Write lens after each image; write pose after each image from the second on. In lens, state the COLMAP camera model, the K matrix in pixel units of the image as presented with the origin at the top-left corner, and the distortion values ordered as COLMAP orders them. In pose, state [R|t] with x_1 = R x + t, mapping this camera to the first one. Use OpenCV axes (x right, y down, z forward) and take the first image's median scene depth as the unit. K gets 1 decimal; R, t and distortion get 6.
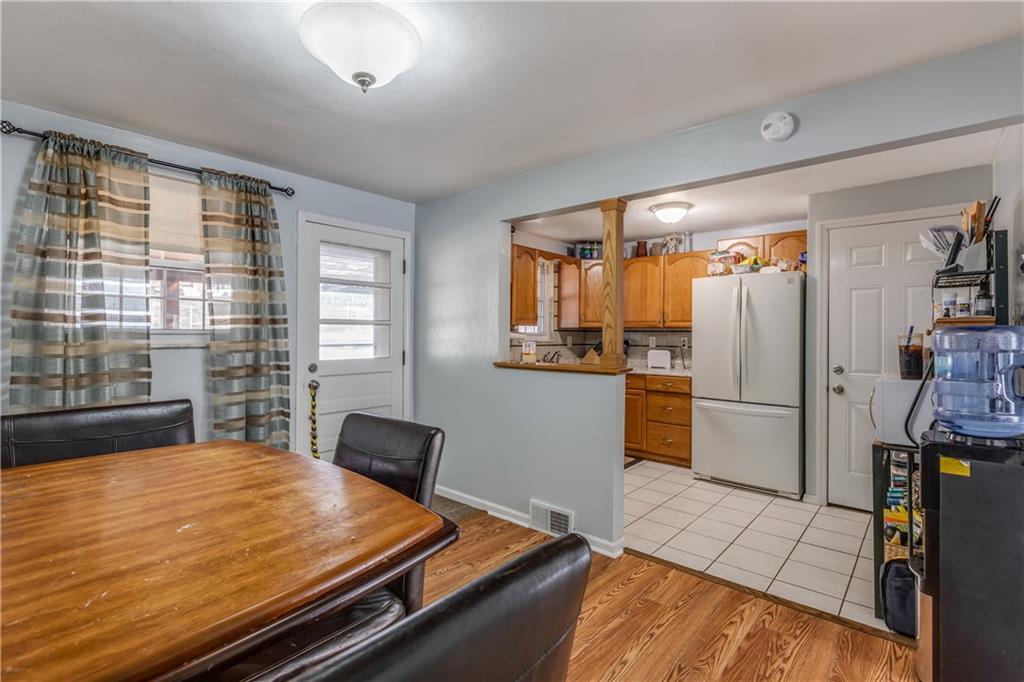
lens RADIAL K [[474.7, 0, 513.7], [0, 474.7, 333.6], [0, 0, 1]] dist [0.003281, 0.000587]
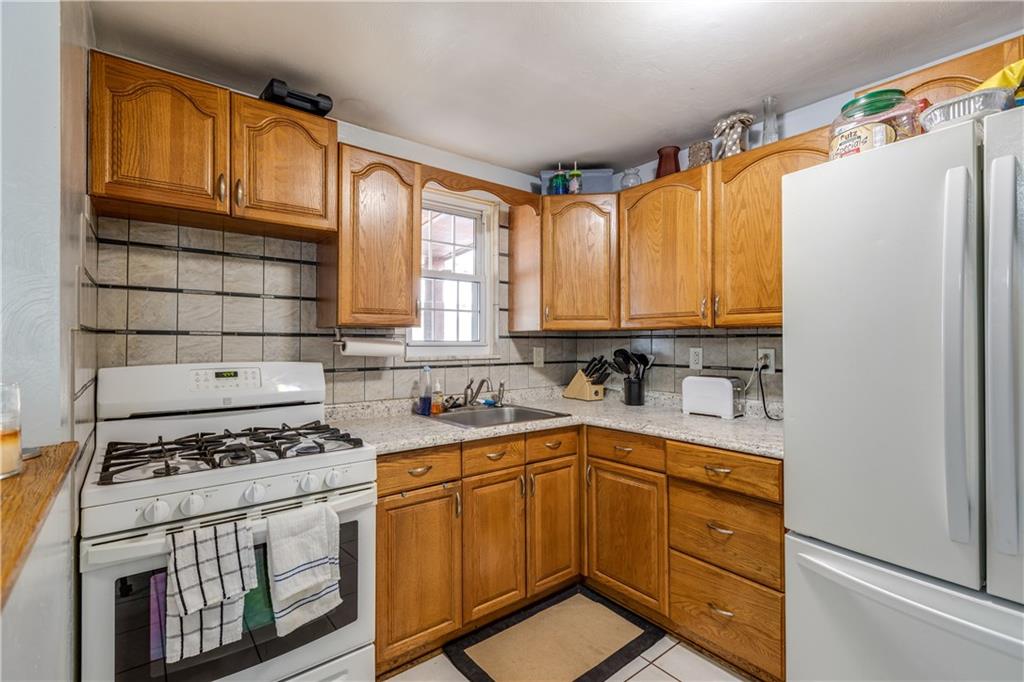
lens RADIAL K [[474.7, 0, 501.7], [0, 474.7, 340.1], [0, 0, 1]] dist [0.003281, 0.000587]
pose [[0.984047, -0.007821, -0.177737, 0.192255], [0.006898, 0.999959, -0.005810, 0.000011], [0.177776, 0.004491, 0.984061, 0.510112]]
